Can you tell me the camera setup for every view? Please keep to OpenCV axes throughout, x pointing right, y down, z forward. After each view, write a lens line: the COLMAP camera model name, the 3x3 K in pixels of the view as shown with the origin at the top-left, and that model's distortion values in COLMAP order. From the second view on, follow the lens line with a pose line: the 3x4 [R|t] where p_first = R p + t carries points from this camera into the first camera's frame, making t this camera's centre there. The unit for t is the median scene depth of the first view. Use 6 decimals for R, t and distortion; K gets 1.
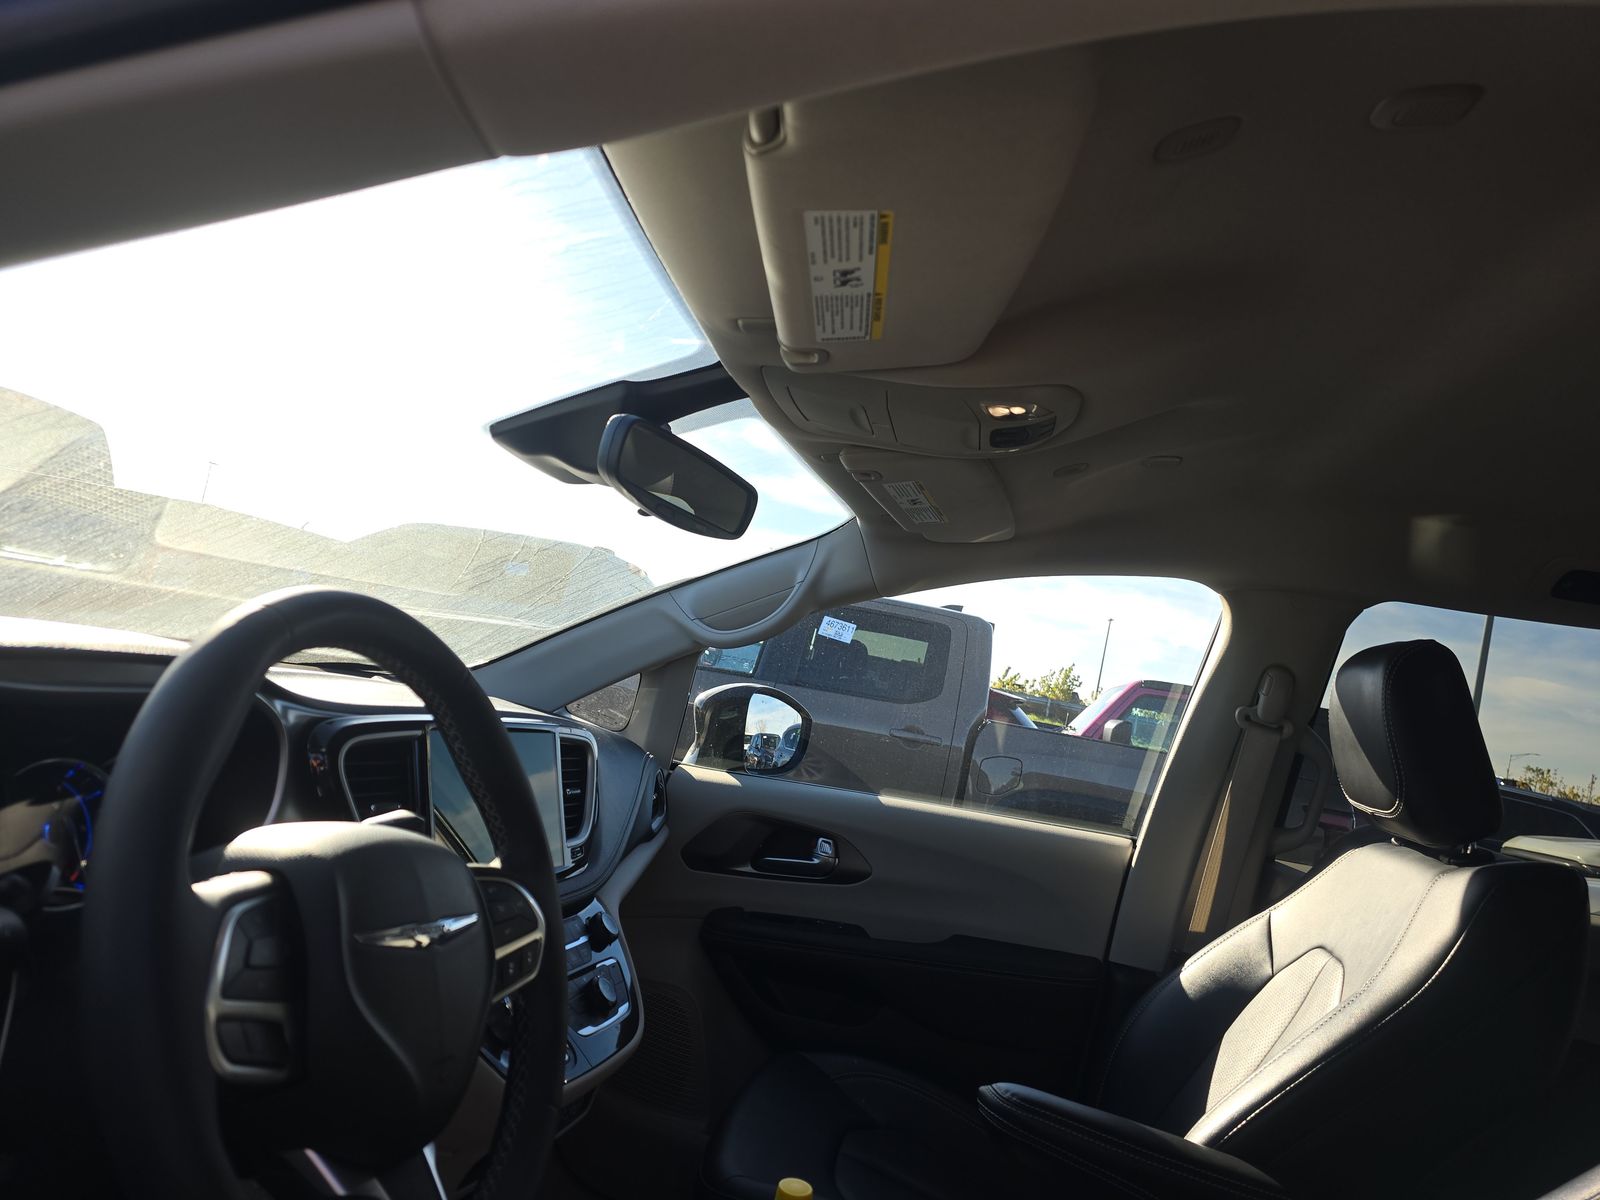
lens RADIAL K [[1058.7, 0, 800.6], [0, 1058.7, 598.6], [0, 0, 1]] dist [0.092865, -0.105704]
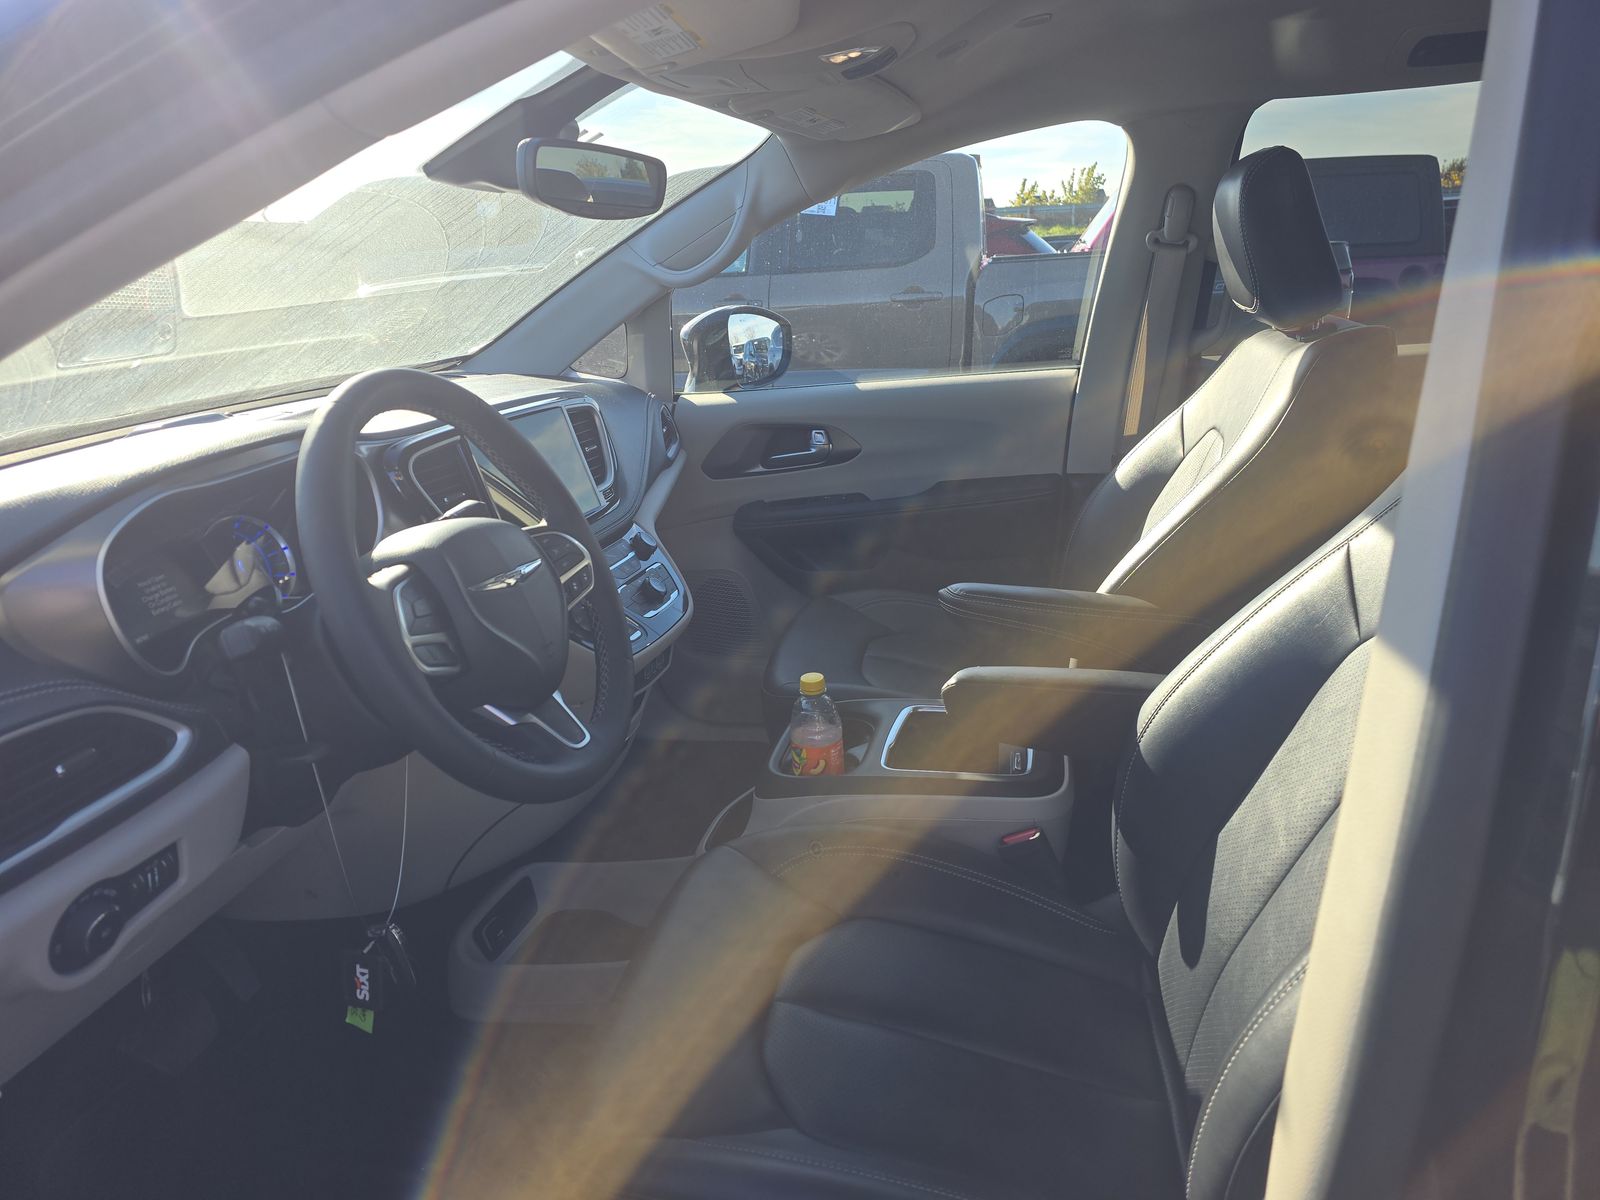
lens RADIAL K [[1058.7, 0, 800.6], [0, 1058.7, 598.6], [0, 0, 1]] dist [0.092865, -0.105704]
pose [[0.974431, -0.210114, -0.079606, 0.074498], [0.224576, 0.899552, 0.374662, -0.061455], [-0.007111, -0.382959, 0.923738, -0.186474]]
